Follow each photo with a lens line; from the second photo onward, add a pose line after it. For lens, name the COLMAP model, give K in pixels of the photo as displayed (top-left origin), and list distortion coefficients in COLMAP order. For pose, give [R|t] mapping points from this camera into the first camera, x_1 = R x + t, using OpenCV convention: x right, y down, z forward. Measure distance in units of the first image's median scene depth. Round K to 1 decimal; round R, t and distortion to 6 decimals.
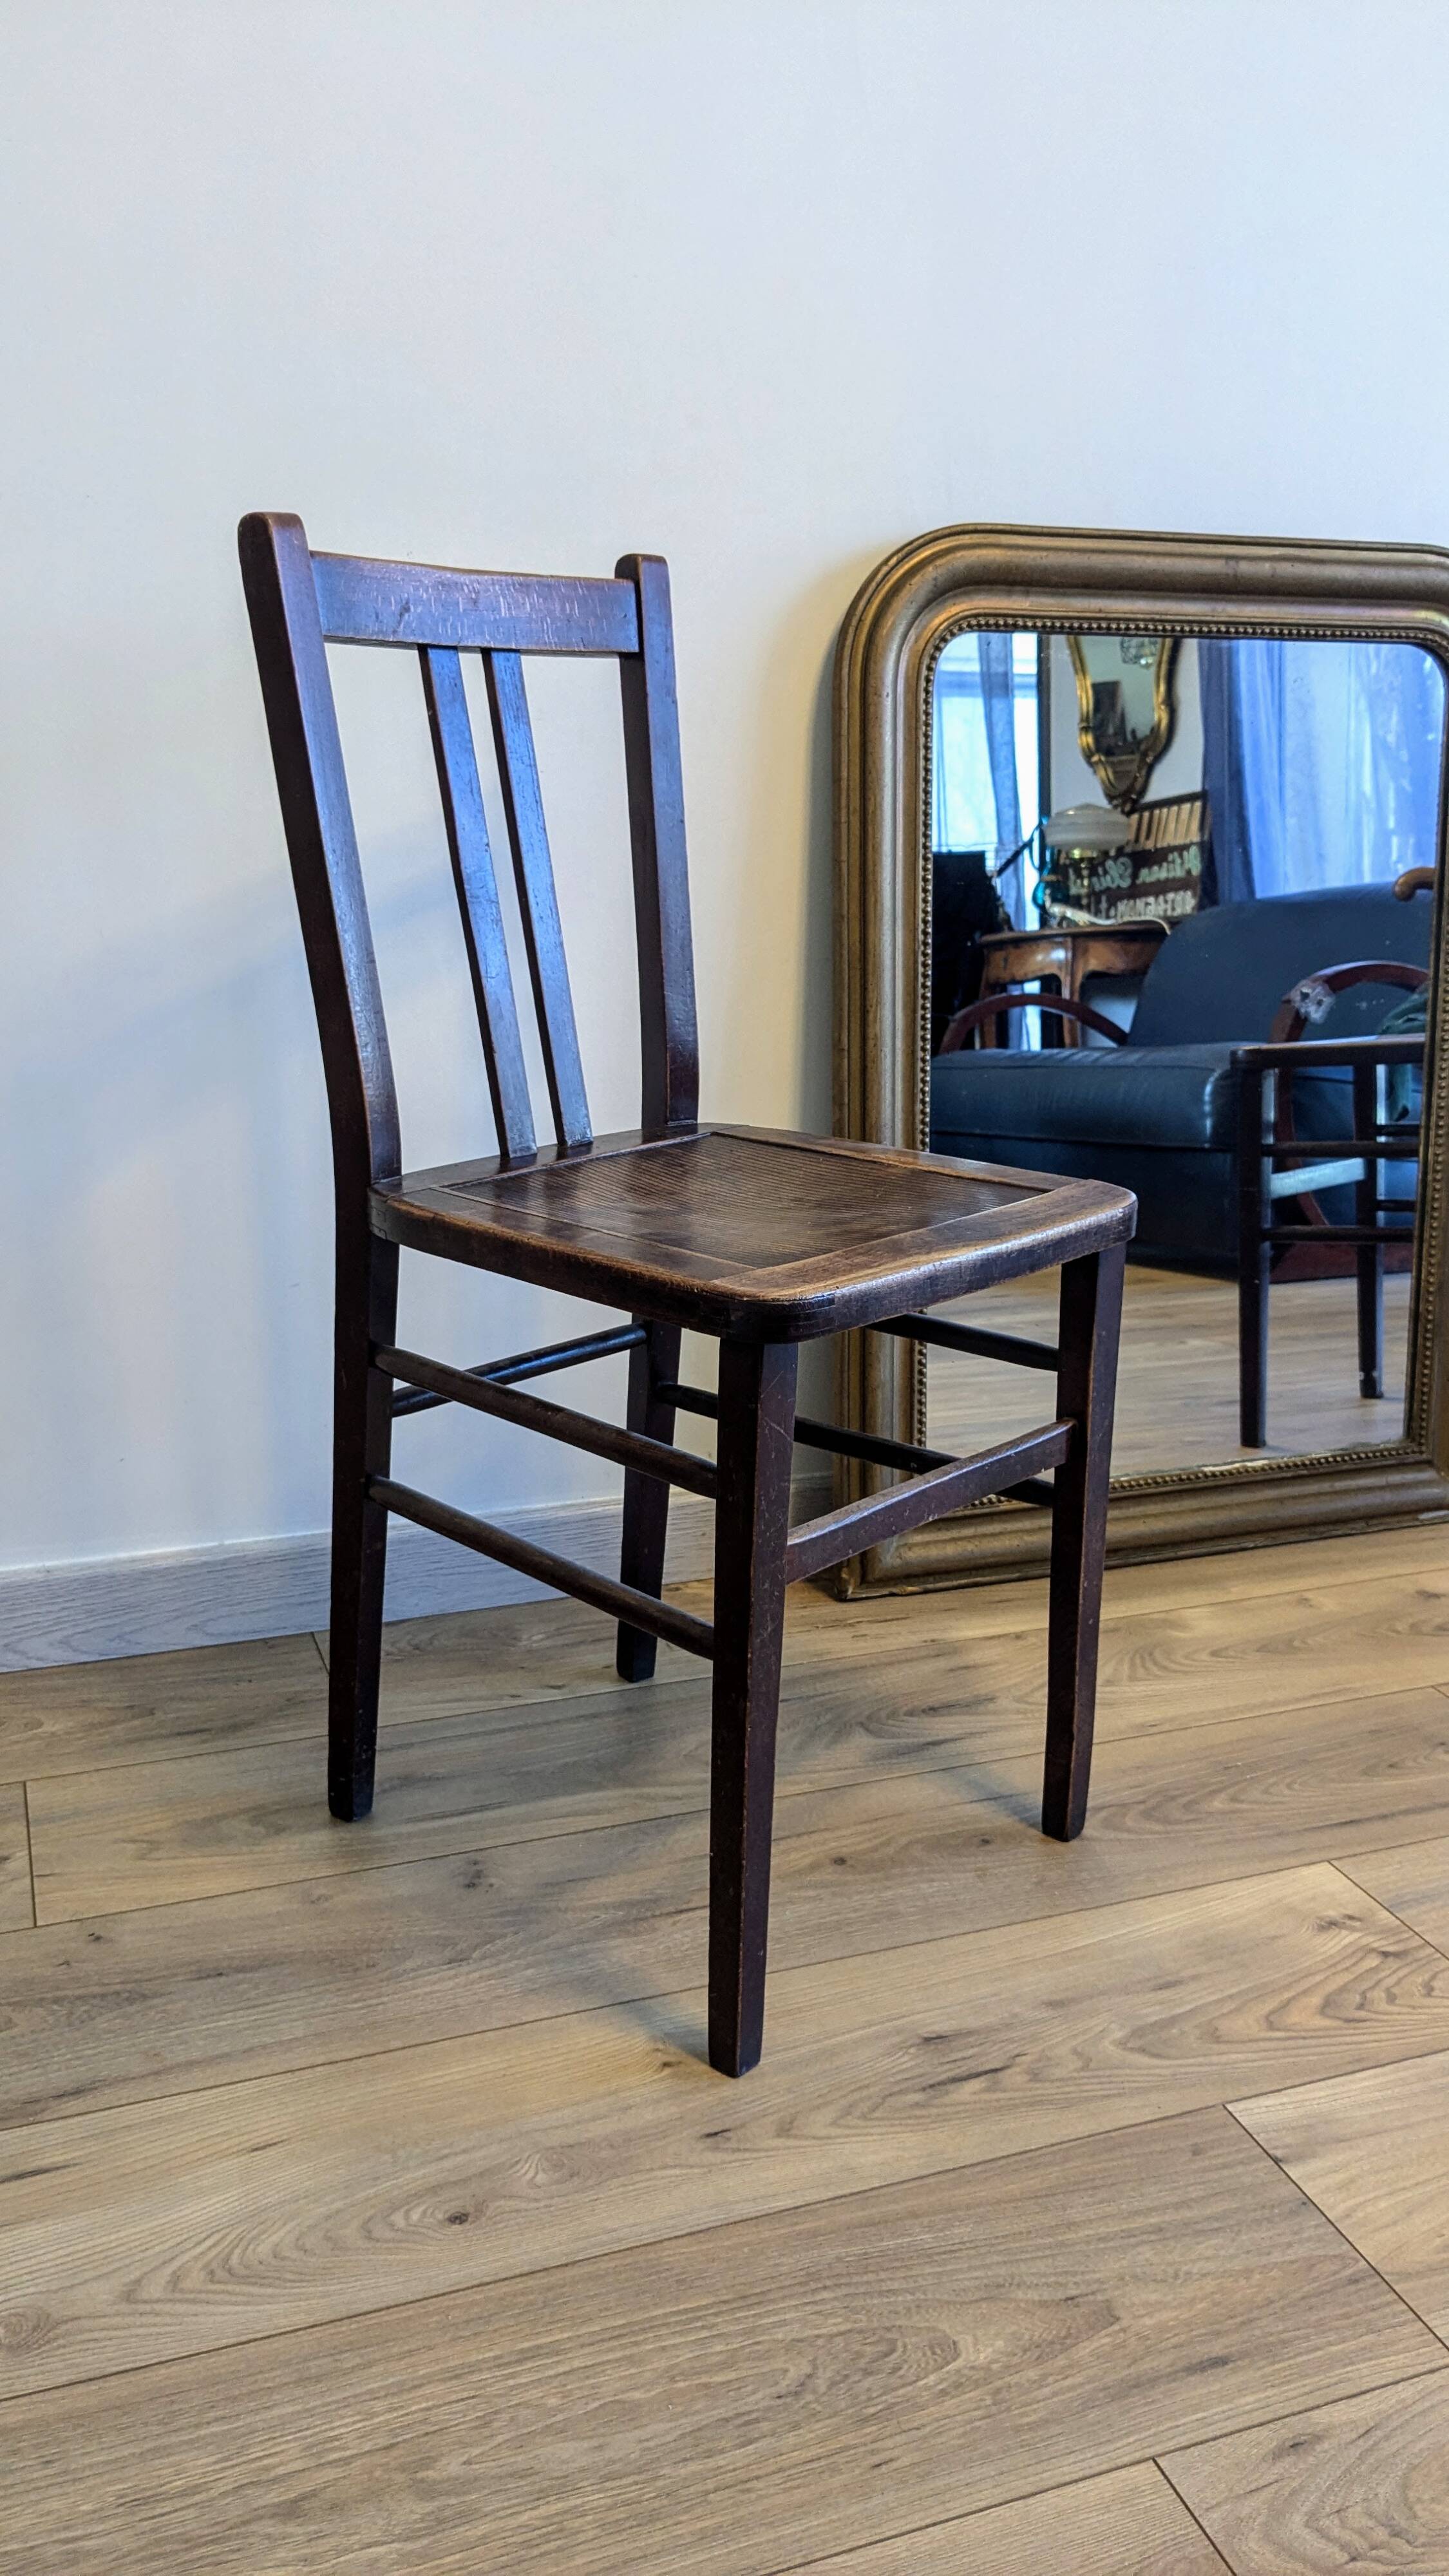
lens RADIAL K [[2065.2, 0, 735.6], [0, 2065.2, 1289.0], [0, 0, 1]] dist [0.037475, -0.077439]
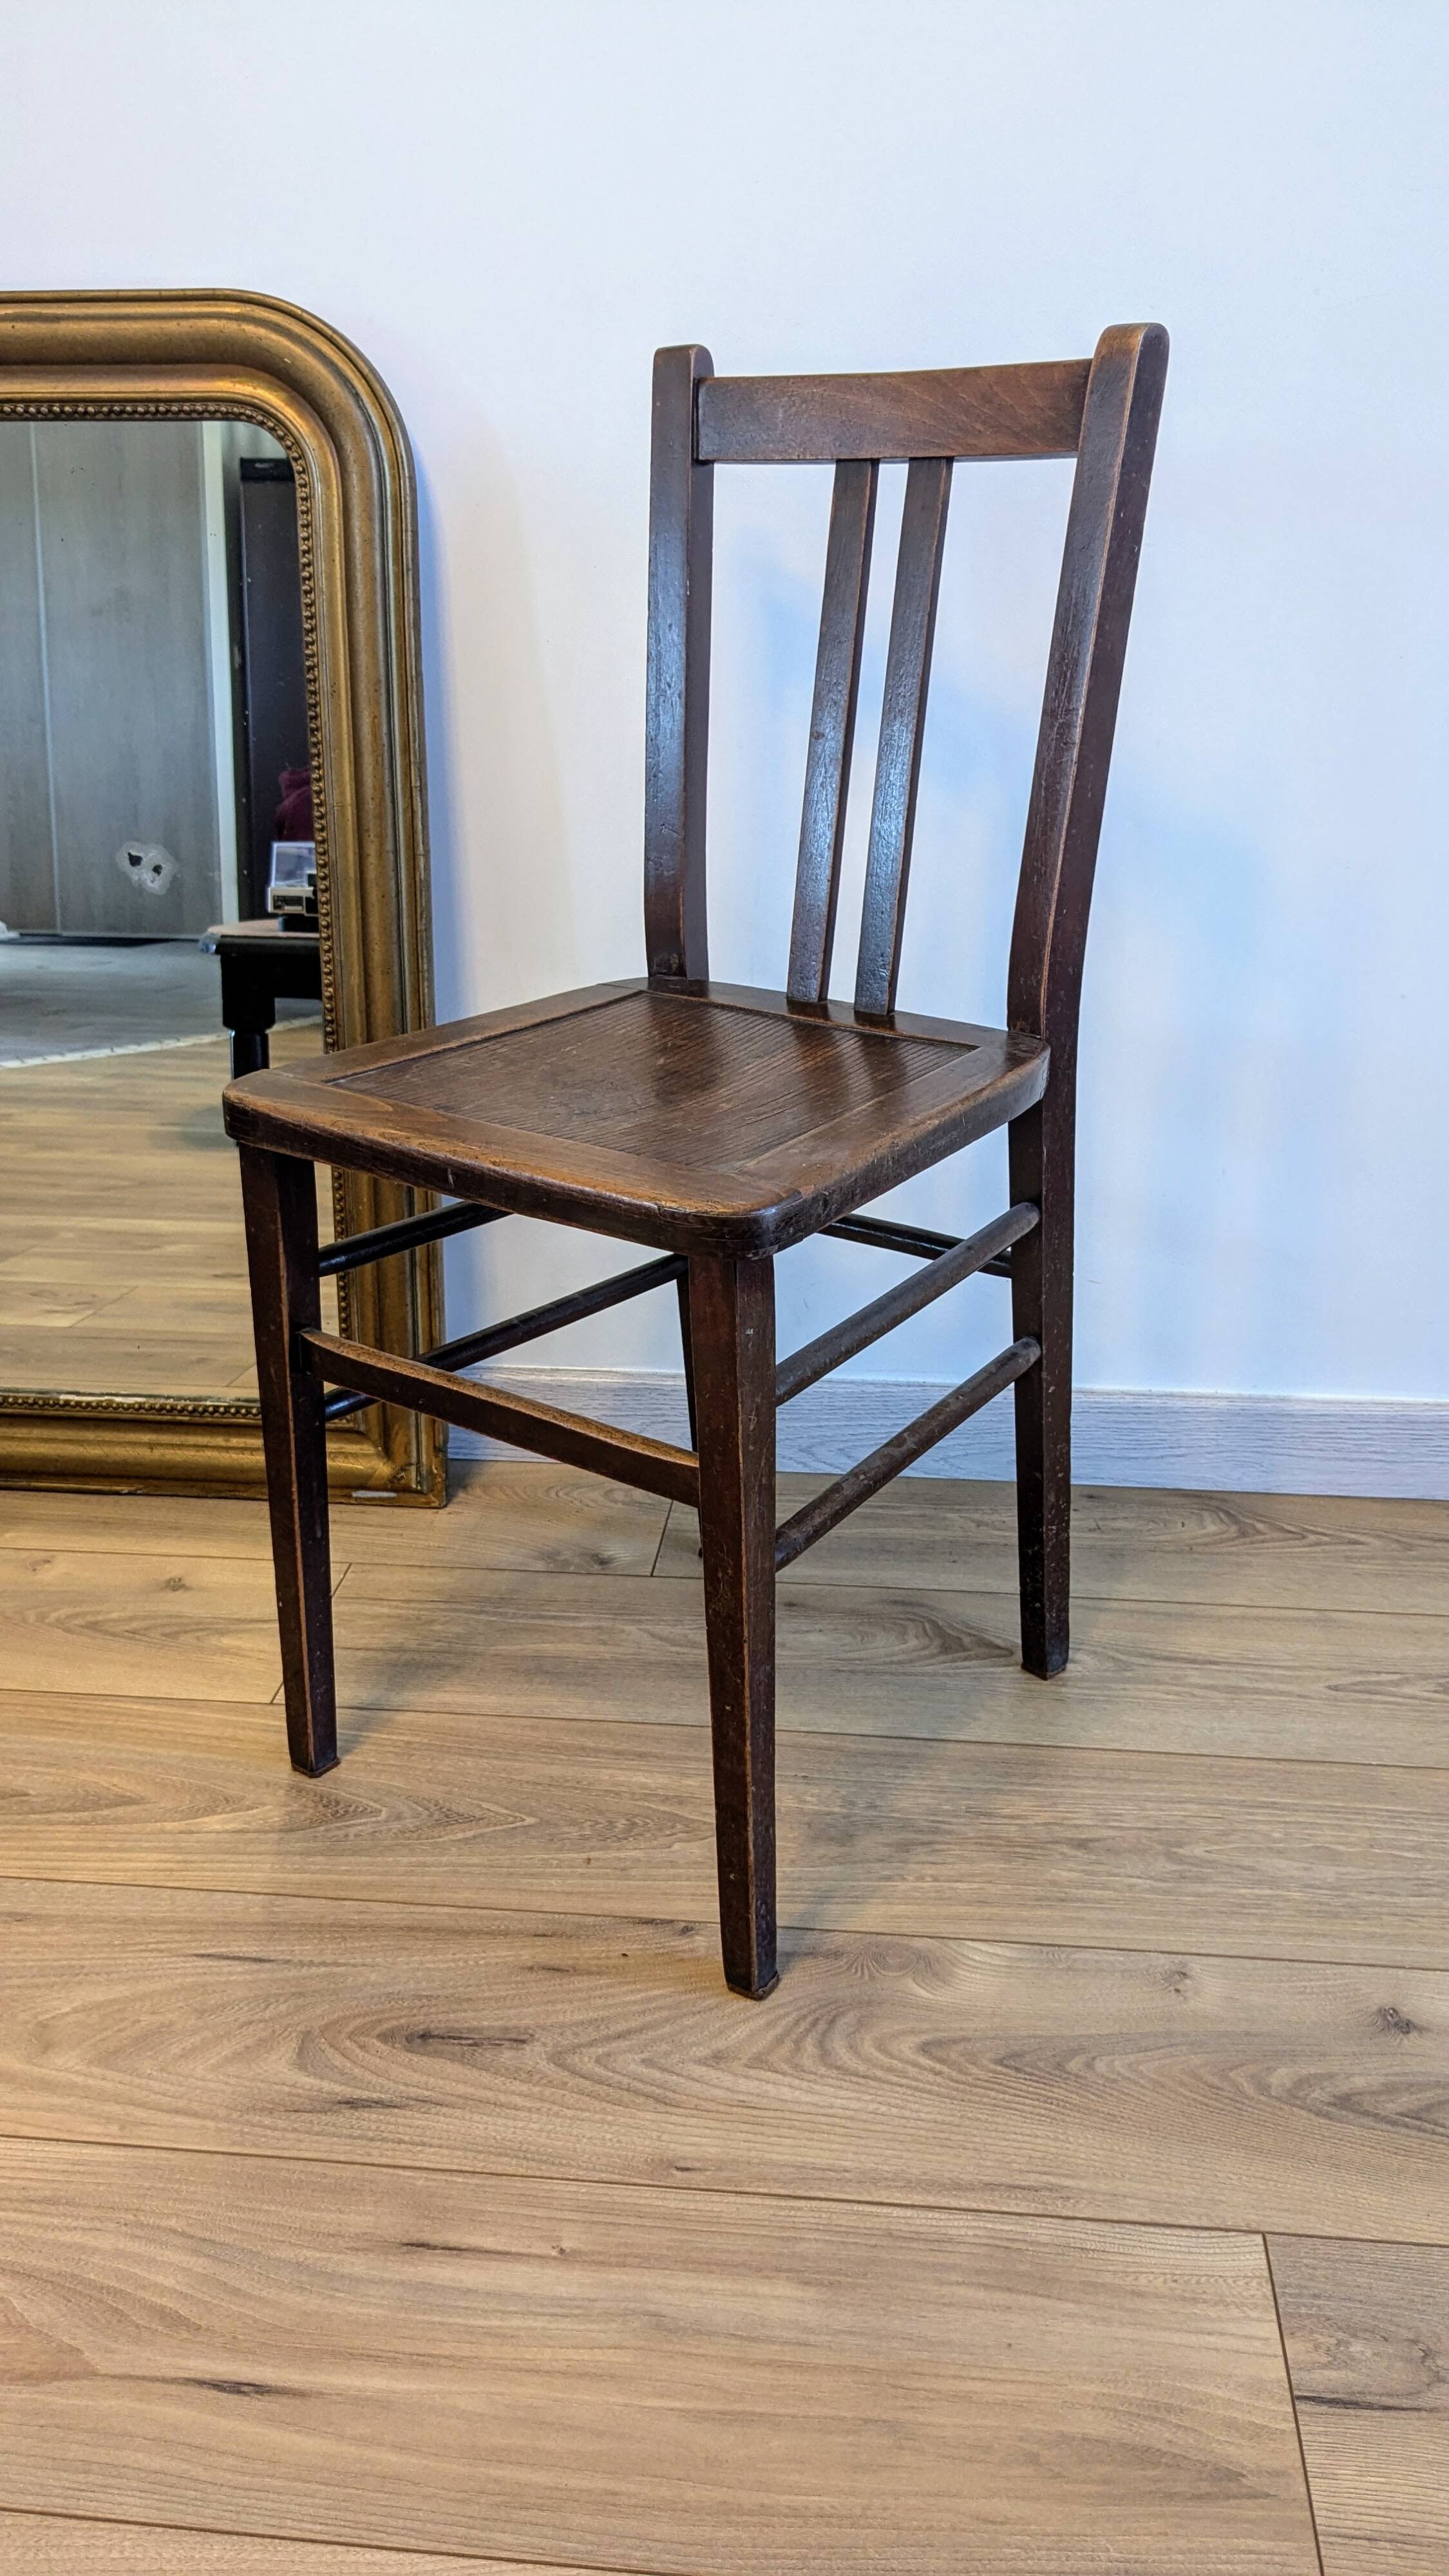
lens RADIAL K [[2065.2, 0, 748.6], [0, 2065.2, 1283.8], [0, 0, 1]] dist [0.037475, -0.077439]
pose [[0.902592, 0.144641, -0.405471, 1.103627], [-0.104204, 0.987264, 0.120217, -0.126753], [0.417695, -0.066256, 0.906168, 0.429510]]
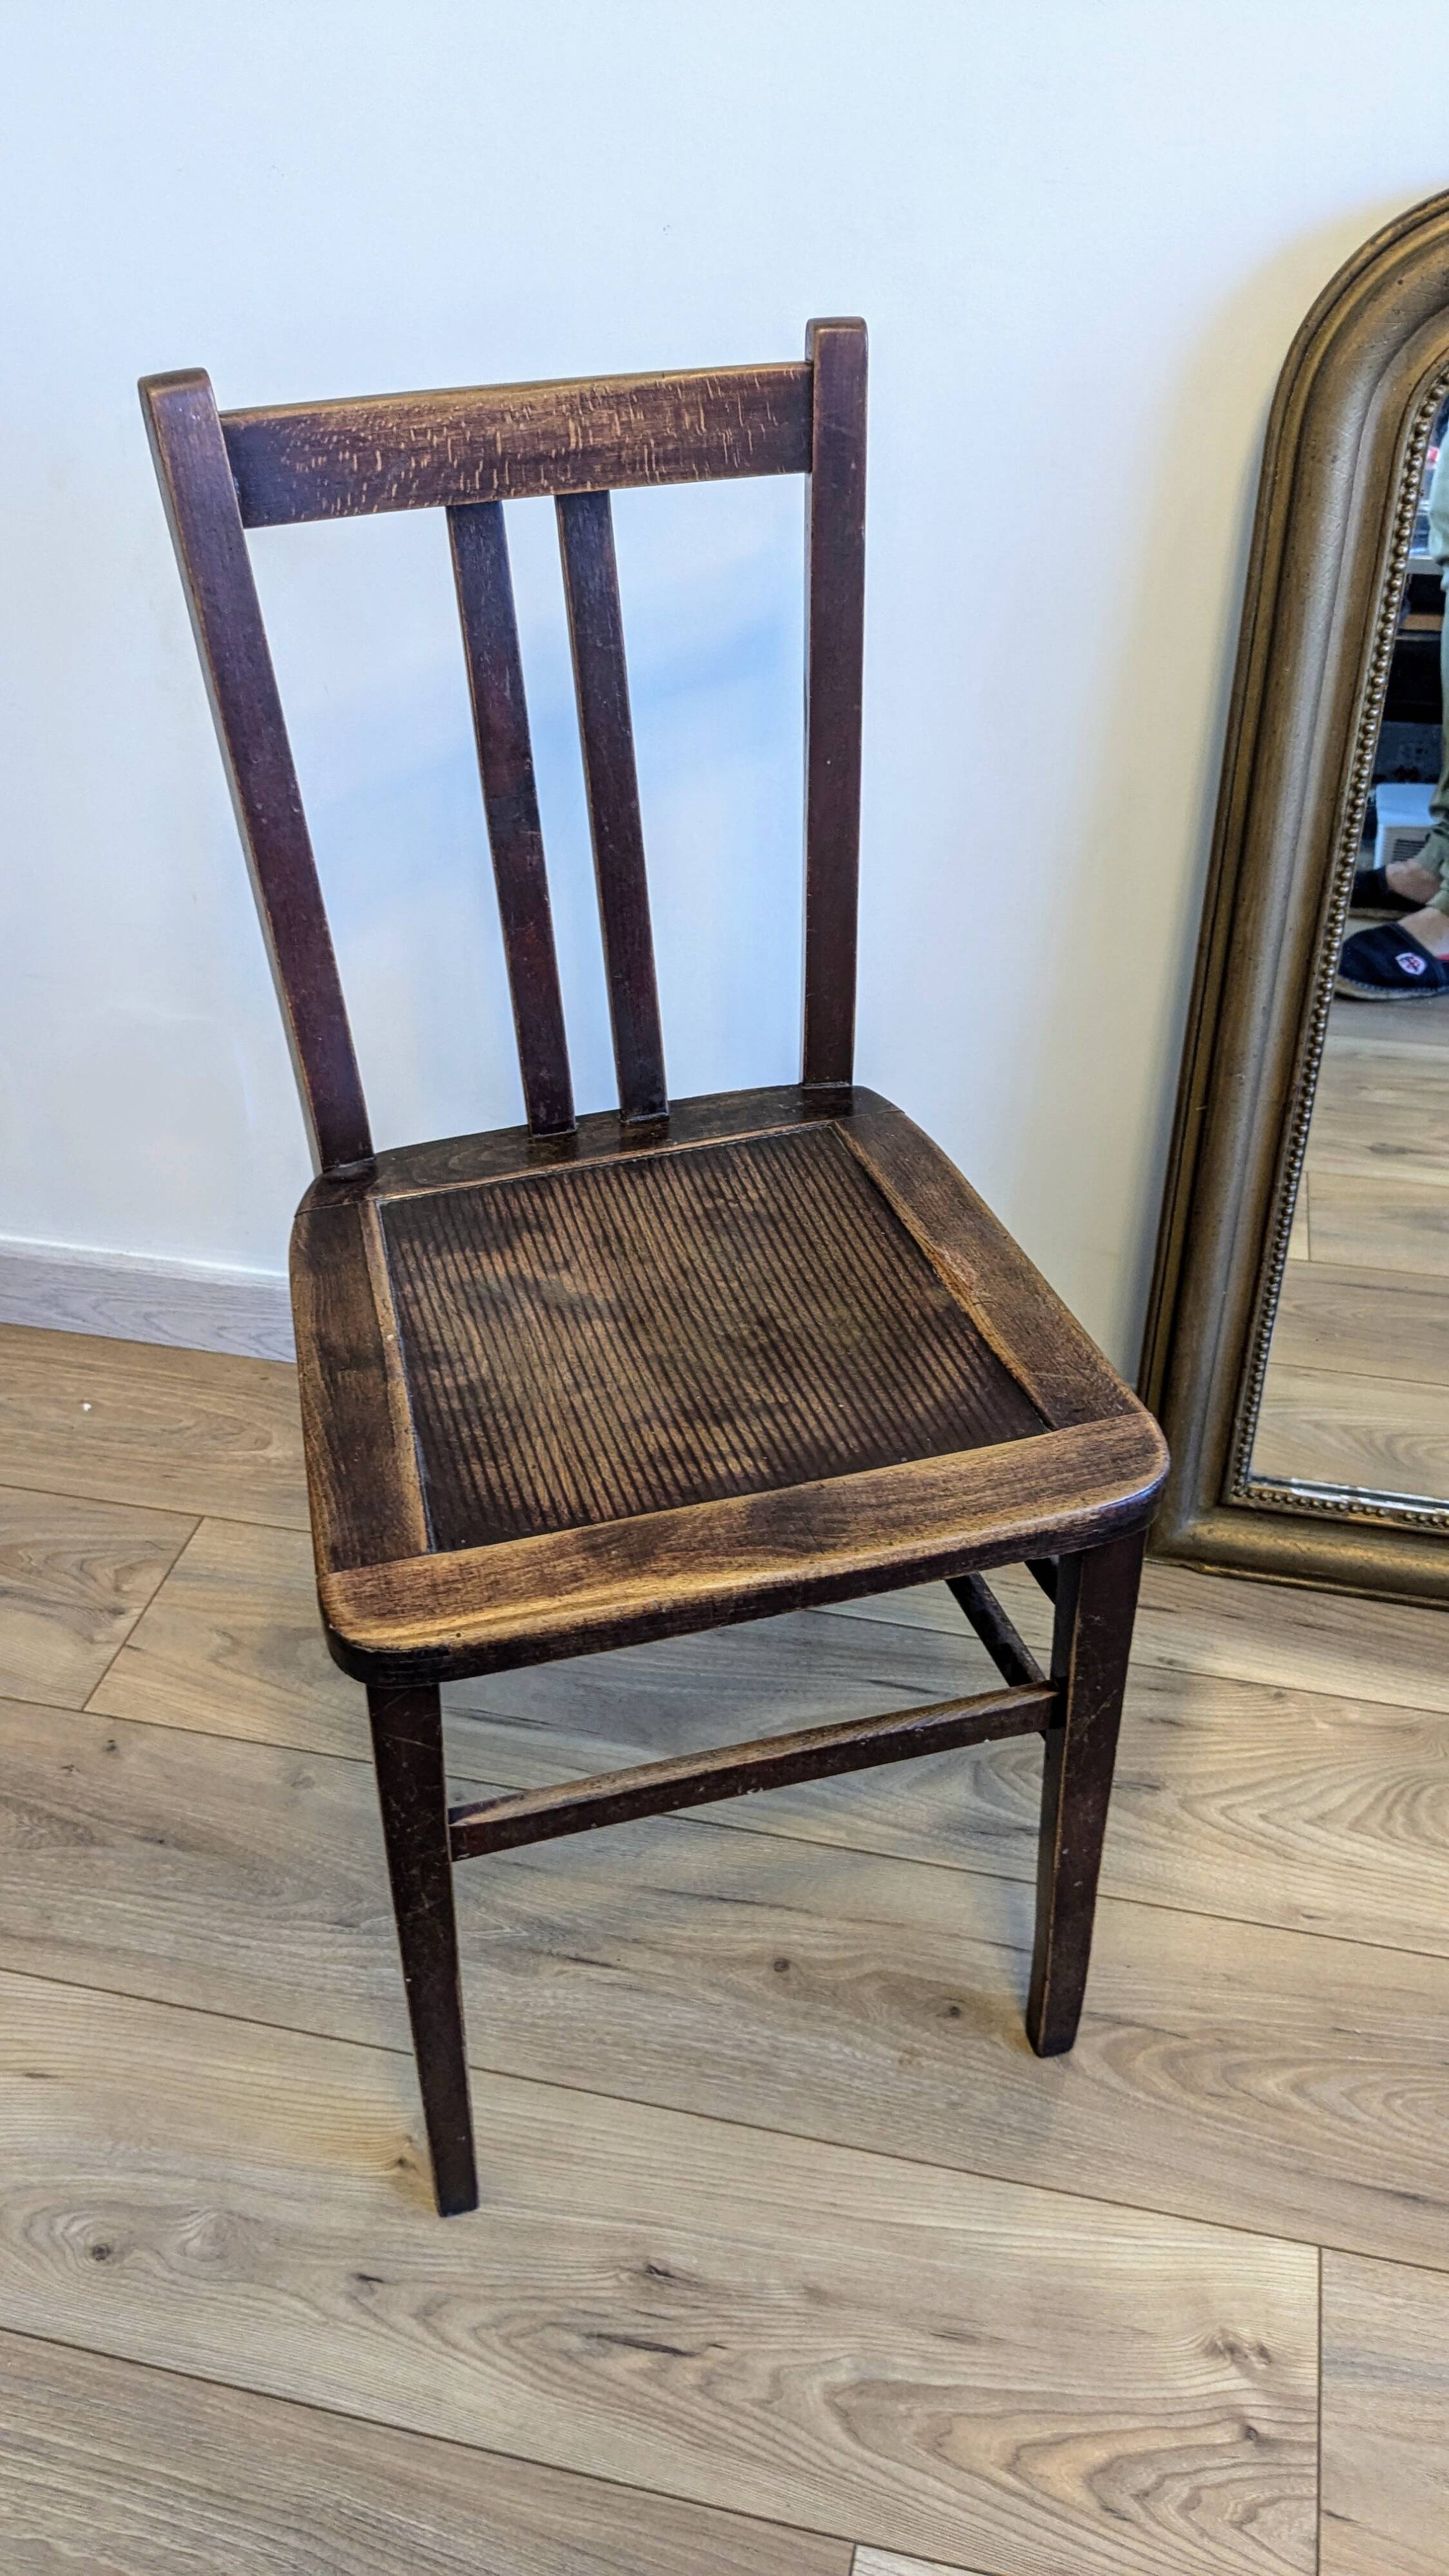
lens RADIAL K [[2065.2, 0, 684.2], [0, 2065.2, 1286.3], [0, 0, 1]] dist [0.037475, -0.077439]
pose [[0.828989, 0.304181, -0.469308, 0.330386], [-0.111347, 0.912122, 0.394506, -0.323165], [0.548068, -0.274785, 0.790009, 0.336821]]
